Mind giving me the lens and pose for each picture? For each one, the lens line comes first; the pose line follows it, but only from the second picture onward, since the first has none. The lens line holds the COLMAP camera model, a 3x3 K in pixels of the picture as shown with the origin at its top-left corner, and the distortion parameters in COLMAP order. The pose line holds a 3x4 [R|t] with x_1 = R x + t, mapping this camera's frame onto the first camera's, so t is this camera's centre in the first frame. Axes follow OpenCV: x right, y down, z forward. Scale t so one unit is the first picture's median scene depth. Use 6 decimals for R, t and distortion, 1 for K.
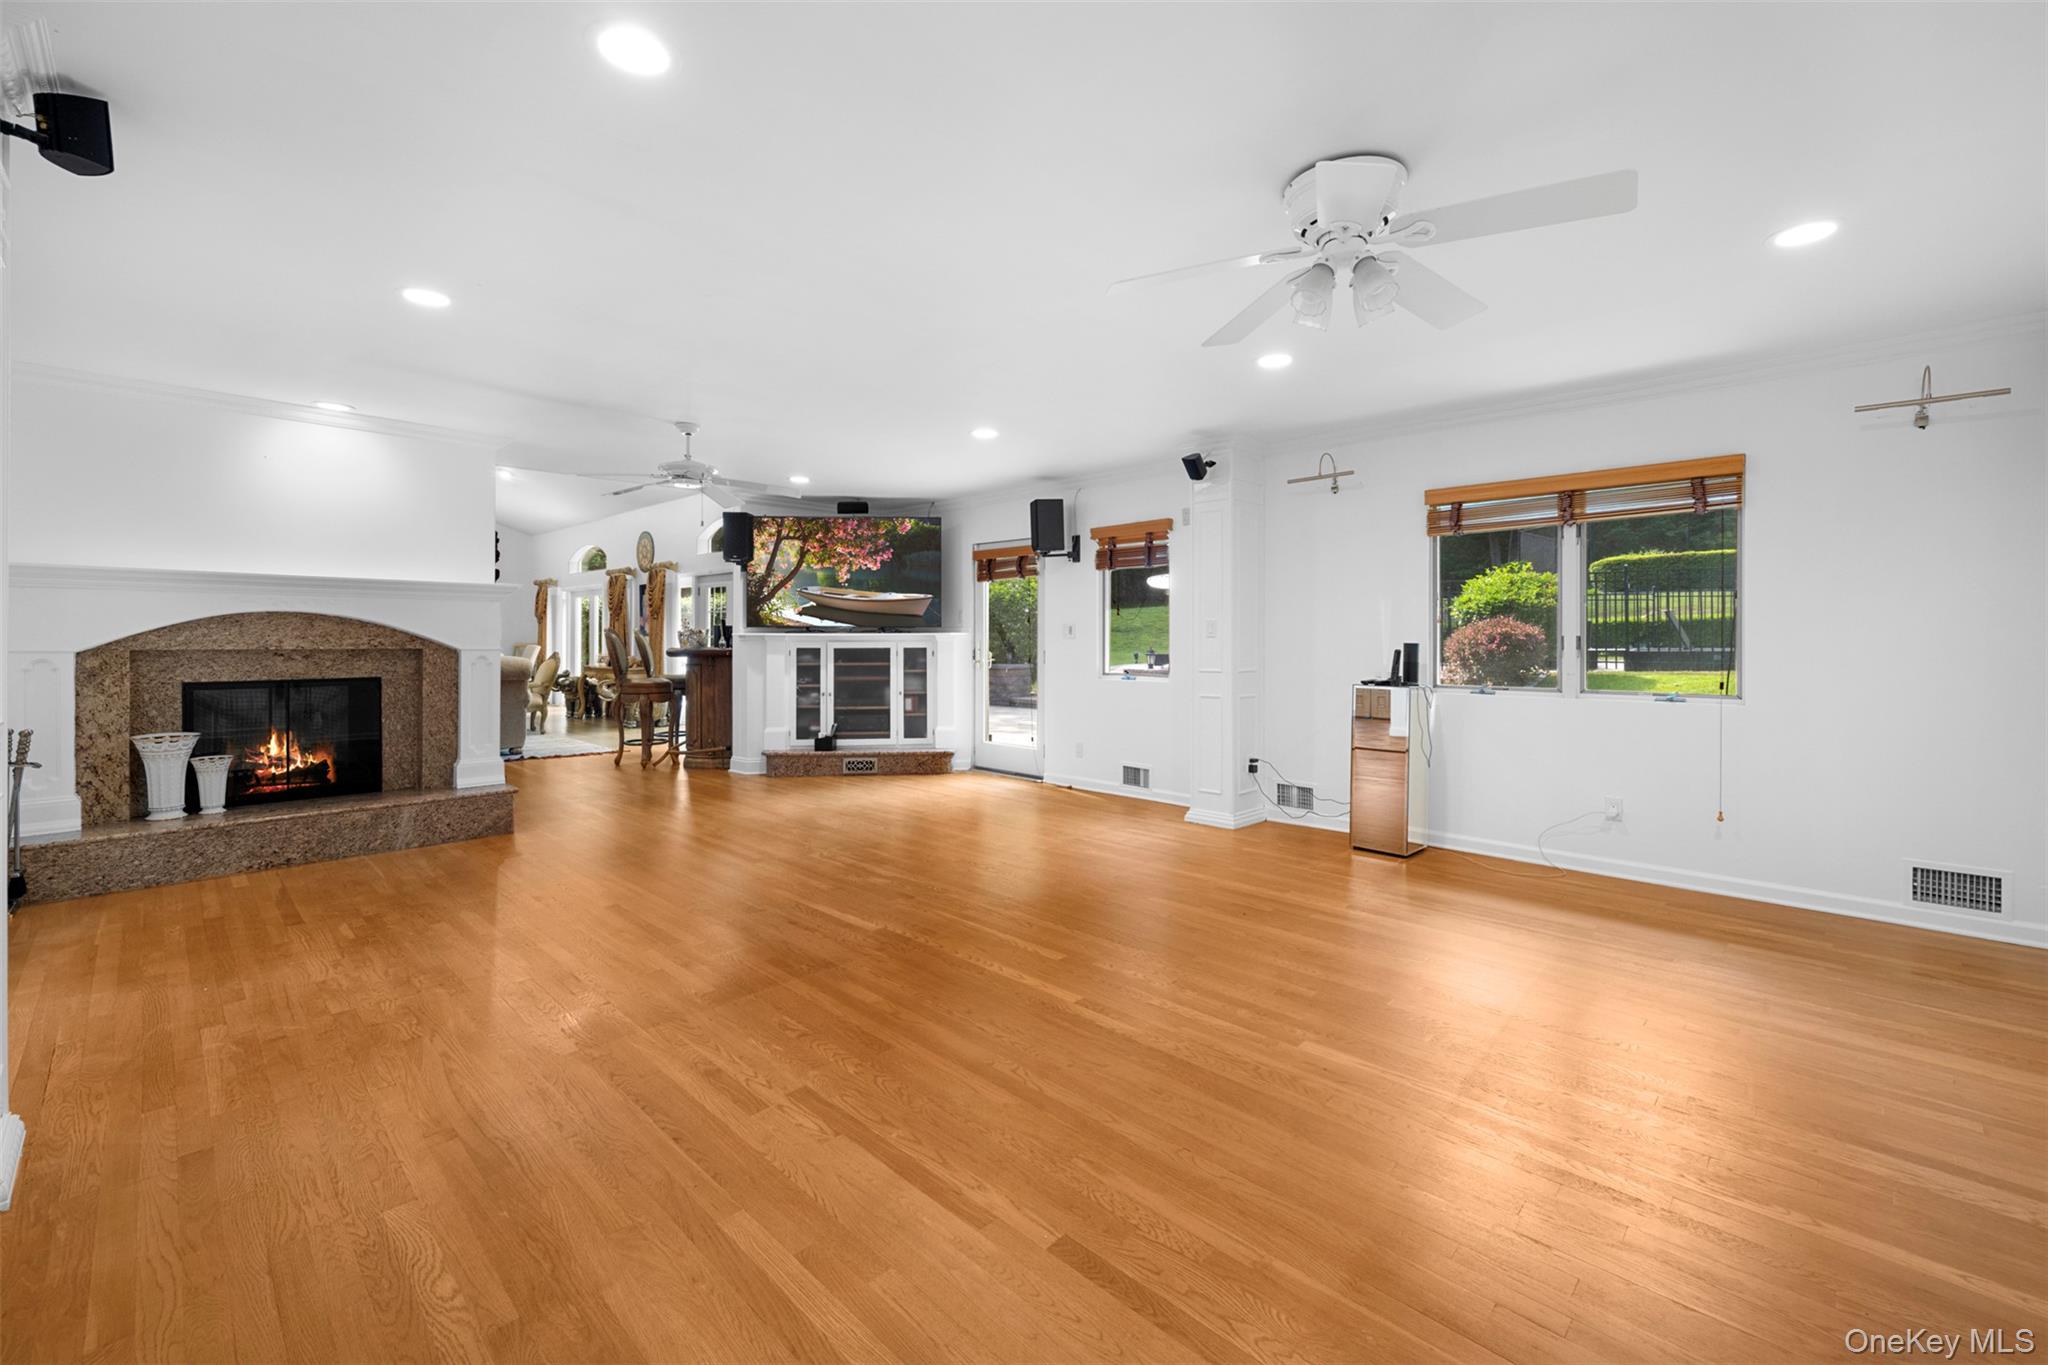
lens RADIAL K [[820.9, 0, 1038.1], [0, 820.9, 670.3], [0, 0, 1]] dist [-0.006571, 0.000650]
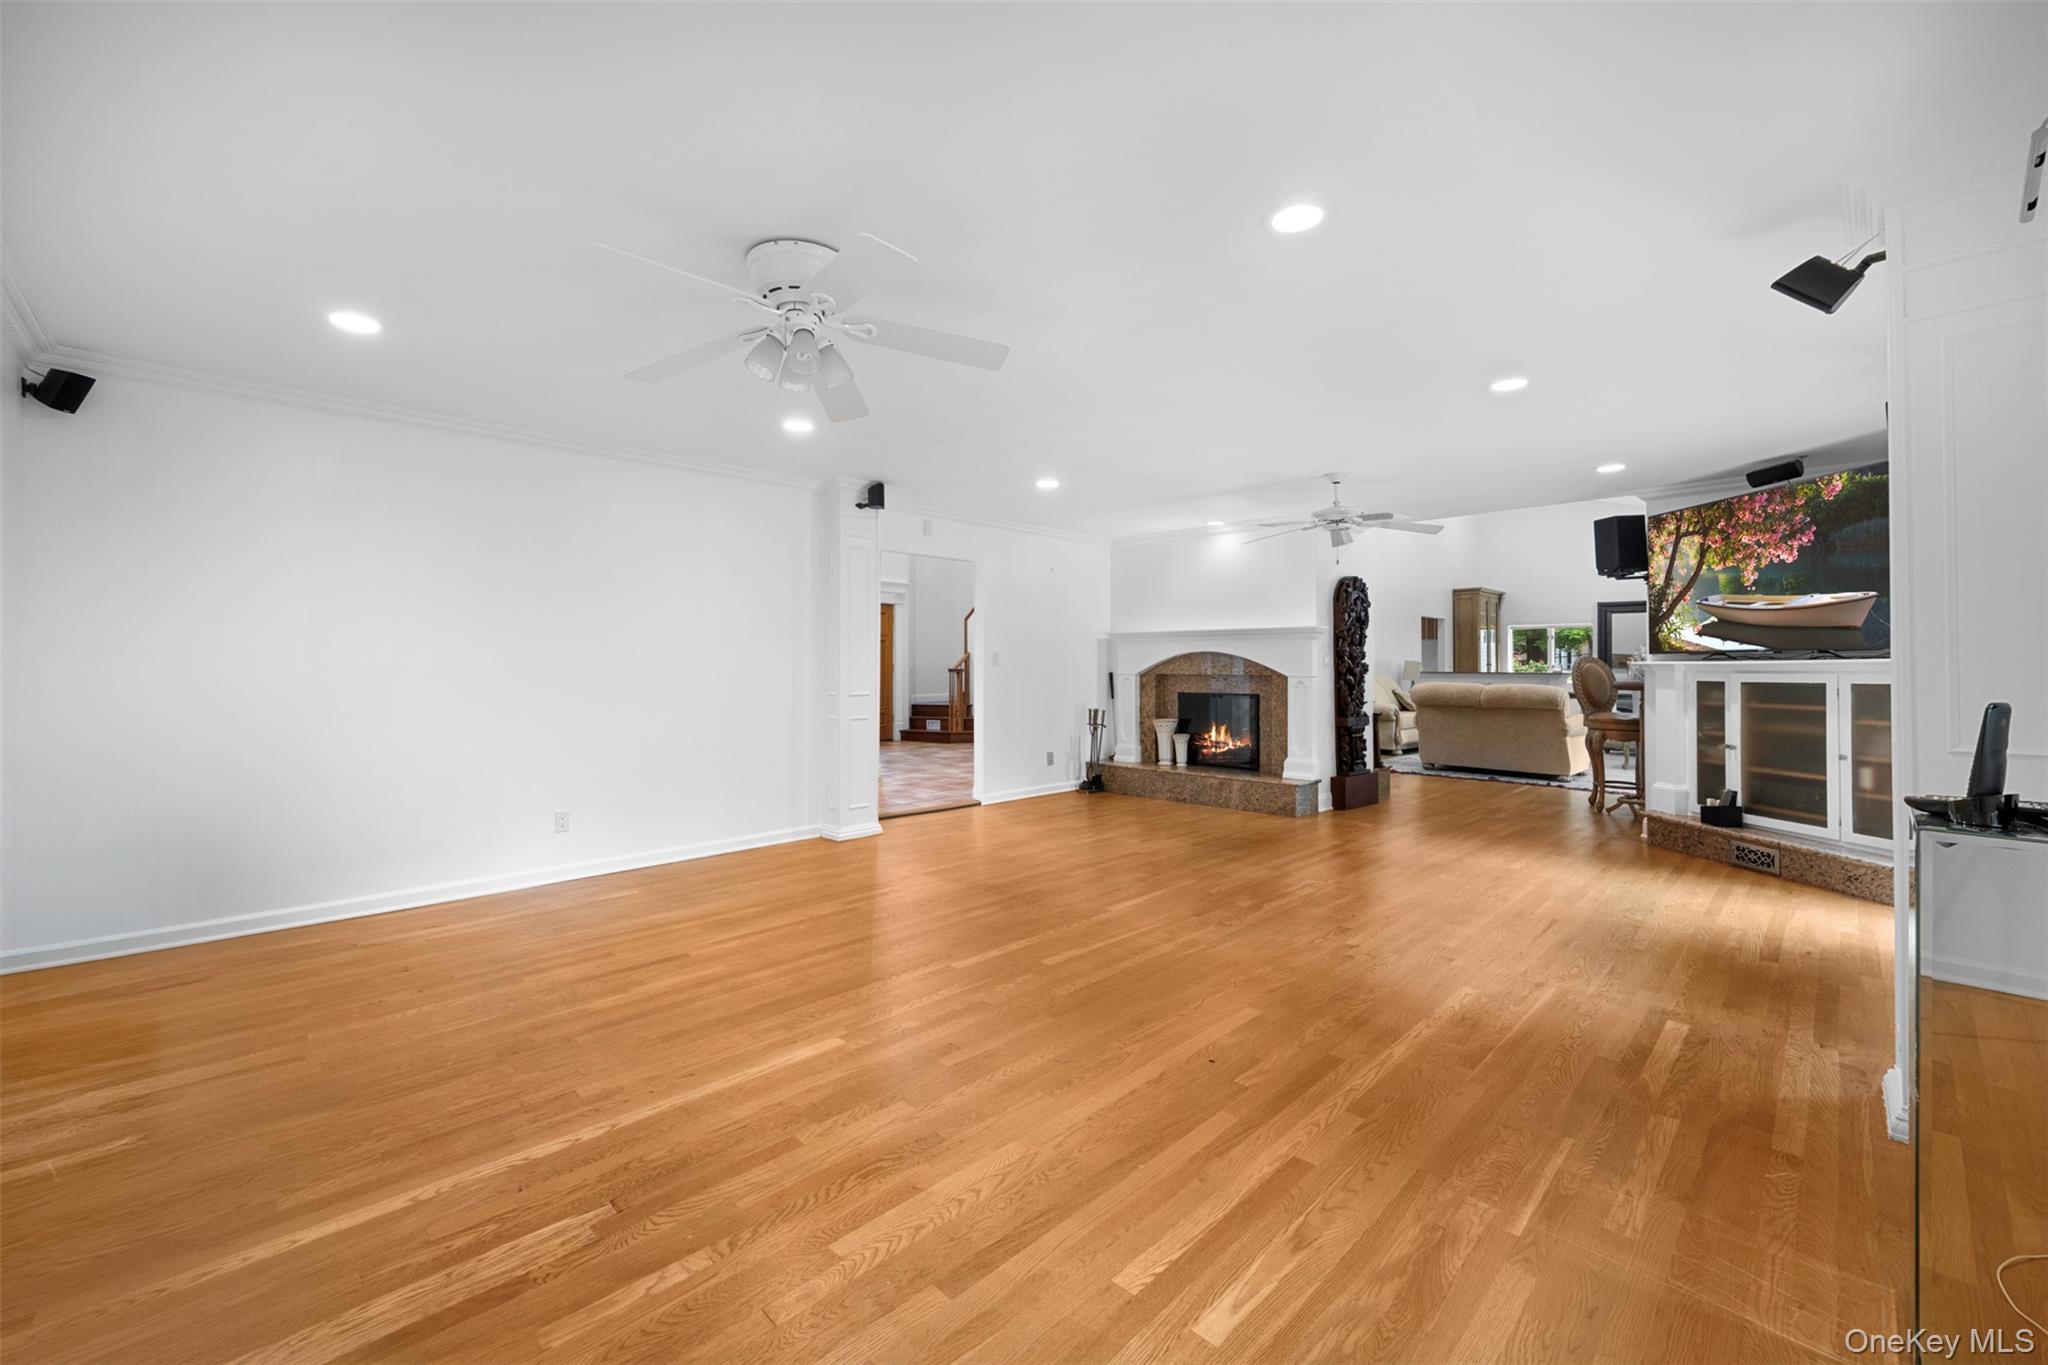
lens RADIAL K [[820.9, 0, 1021.8], [0, 820.9, 663.9], [0, 0, 1]] dist [-0.006571, 0.000650]
pose [[-0.019857, -0.006377, -0.999782, 0.502045], [-0.040272, 0.999173, -0.005573, -0.014816], [0.998991, 0.040152, -0.020097, 0.445594]]
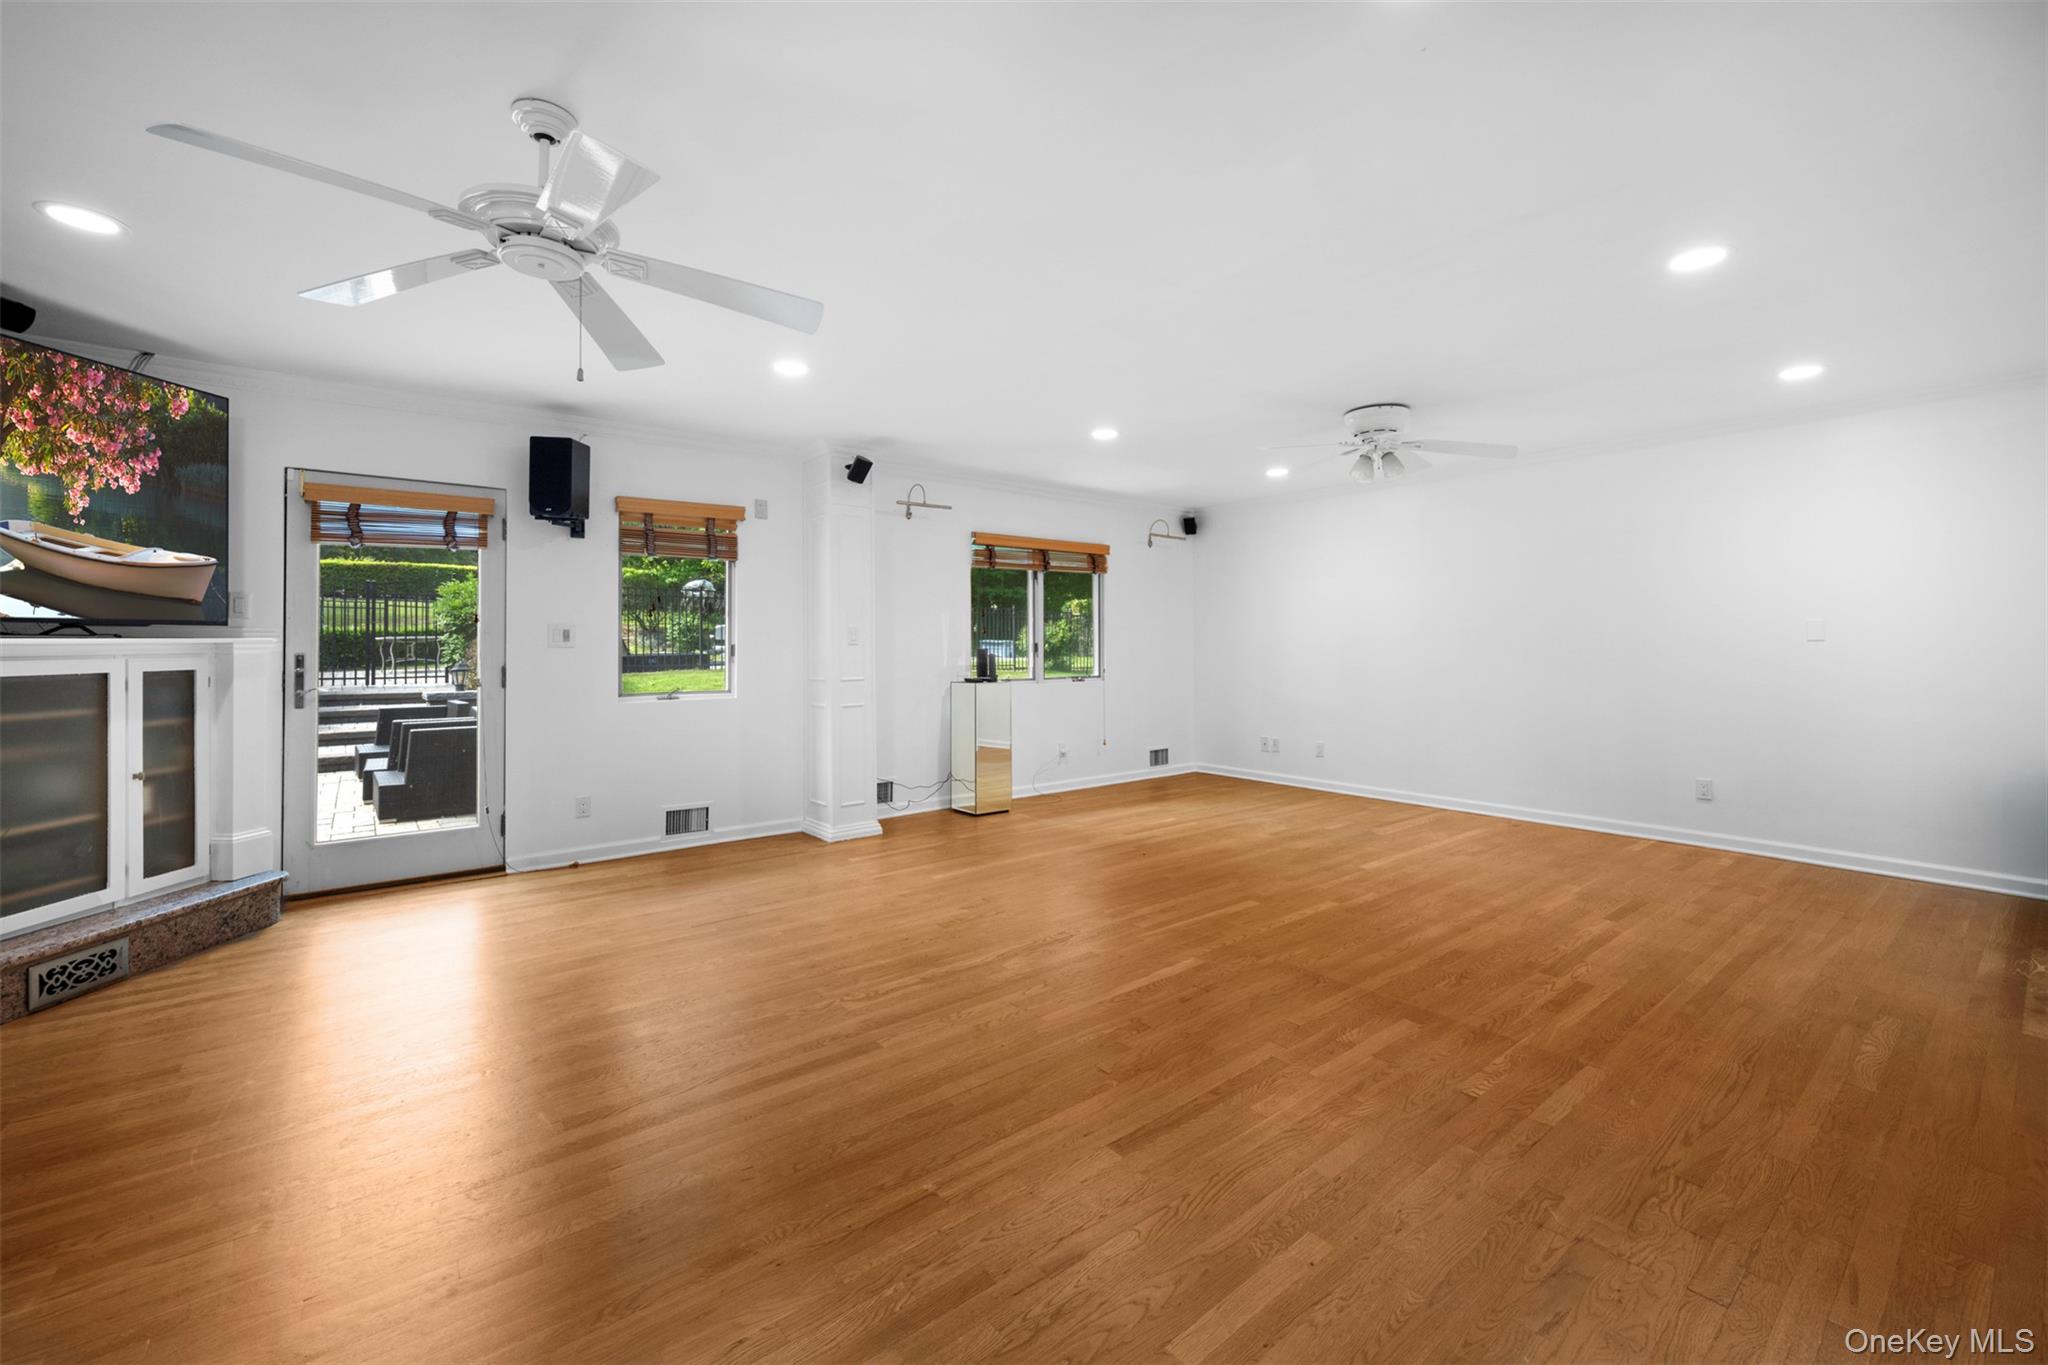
lens RADIAL K [[820.9, 0, 1003.2], [0, 820.9, 636.7], [0, 0, 1]] dist [-0.006571, 0.000650]
pose [[0.171588, 0.004586, 0.985158, -0.575136], [0.045303, 0.998895, -0.012540, -0.023009], [-0.984127, 0.046782, 0.171190, 0.523727]]
